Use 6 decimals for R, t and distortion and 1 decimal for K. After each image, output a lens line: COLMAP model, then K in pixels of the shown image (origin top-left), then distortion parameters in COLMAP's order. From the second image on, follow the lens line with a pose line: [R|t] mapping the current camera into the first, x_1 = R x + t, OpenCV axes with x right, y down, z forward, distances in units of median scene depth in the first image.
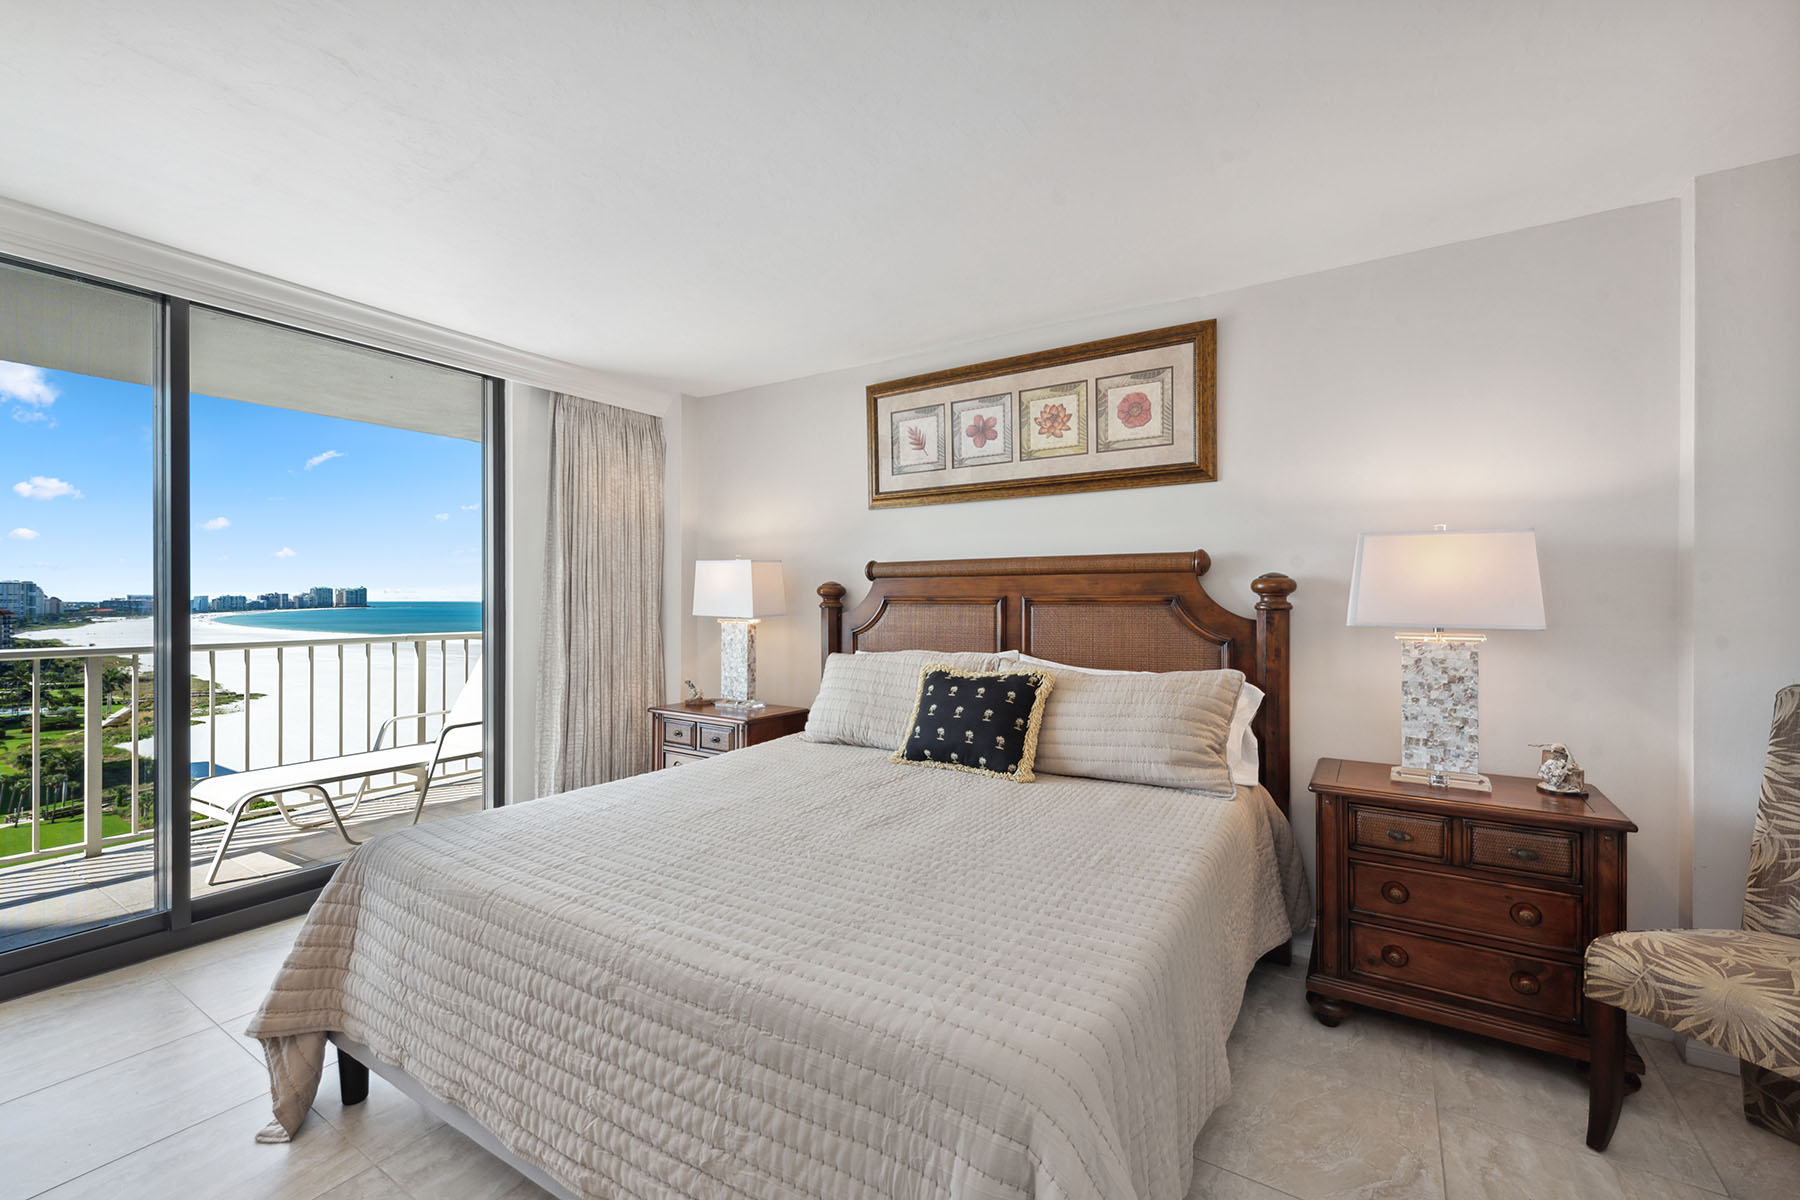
lens RADIAL K [[729.5, 0, 901.1], [0, 729.5, 599.0], [0, 0, 1]] dist [0.003723, -0.000405]
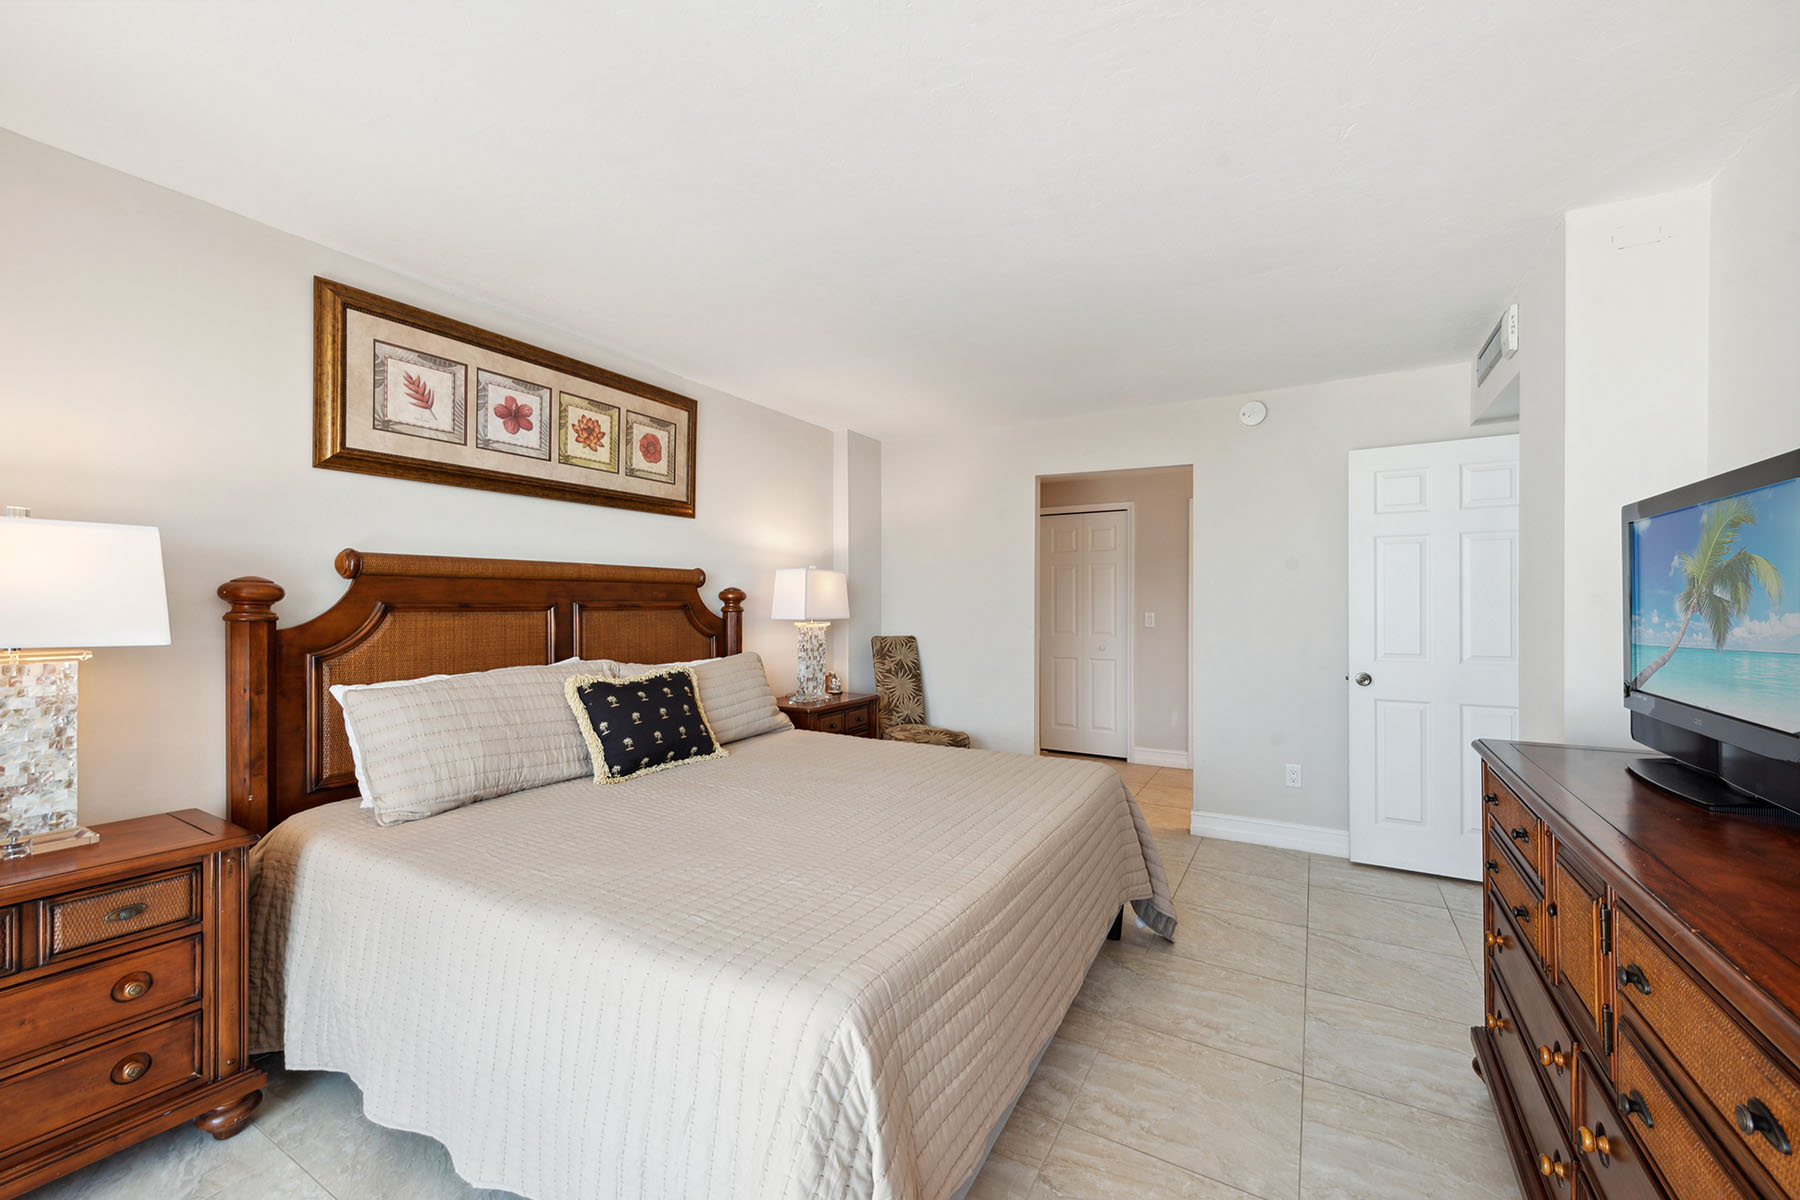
lens RADIAL K [[698.9, 0, 900.0], [0, 698.9, 600.0], [0, 0, 1]] dist [0.010093, -0.003455]
pose [[-0.027028, -0.001659, 0.999633, -0.812781], [-0.010358, 0.999945, 0.001379, -0.012480], [-0.999581, -0.010316, -0.027044, 0.589823]]
